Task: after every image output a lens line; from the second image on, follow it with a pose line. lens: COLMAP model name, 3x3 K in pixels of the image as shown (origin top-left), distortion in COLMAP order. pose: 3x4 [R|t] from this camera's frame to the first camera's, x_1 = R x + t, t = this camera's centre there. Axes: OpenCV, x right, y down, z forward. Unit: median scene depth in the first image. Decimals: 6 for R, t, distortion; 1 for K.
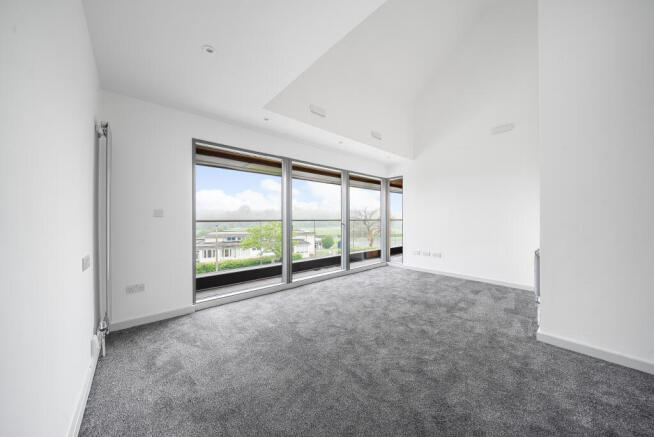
lens RADIAL K [[222.3, 0, 327.0], [0, 222.3, 218.5], [0, 0, 1]] dist [-0.000174, -0.000028]
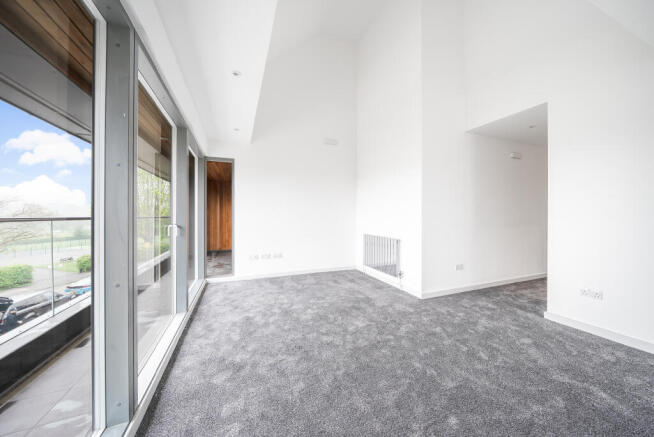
lens RADIAL K [[222.3, 0, 327.0], [0, 222.3, 218.5], [0, 0, 1]] dist [-0.000174, -0.000028]
pose [[0.343463, -0.004195, 0.939157, -0.401233], [-0.003736, 0.999976, 0.005833, 0.006917], [-0.939159, -0.005513, 0.343439, 0.684617]]
